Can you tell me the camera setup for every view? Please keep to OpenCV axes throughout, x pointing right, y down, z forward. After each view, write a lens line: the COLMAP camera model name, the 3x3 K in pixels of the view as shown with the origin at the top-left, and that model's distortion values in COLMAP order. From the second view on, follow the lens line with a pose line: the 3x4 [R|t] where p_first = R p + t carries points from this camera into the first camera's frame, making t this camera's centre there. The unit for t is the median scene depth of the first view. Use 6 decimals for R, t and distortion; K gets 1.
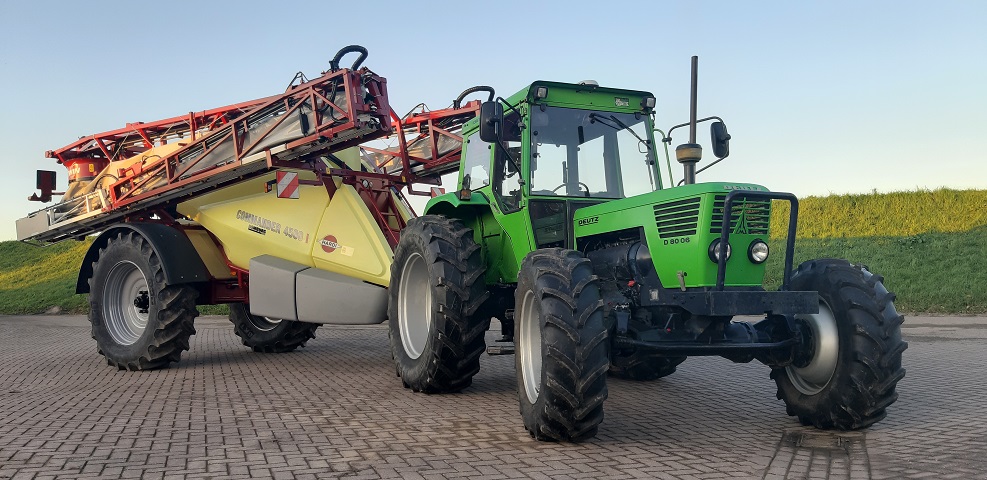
lens RADIAL K [[734.7, 0, 493.5], [0, 734.7, 240.0], [0, 0, 1]] dist [0.062370, -0.000061]
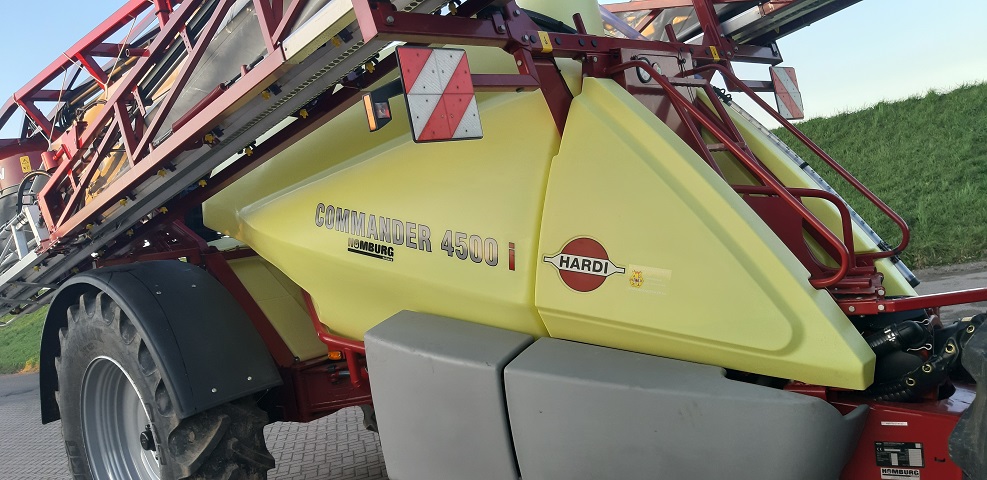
lens RADIAL K [[734.7, 0, 493.5], [0, 734.7, 240.0], [0, 0, 1]] dist [0.062370, -0.000061]
pose [[0.975264, -0.150711, -0.161700, -0.199828], [0.160924, 0.985598, 0.051968, -0.027827], [0.151539, -0.076704, 0.985471, 0.648088]]
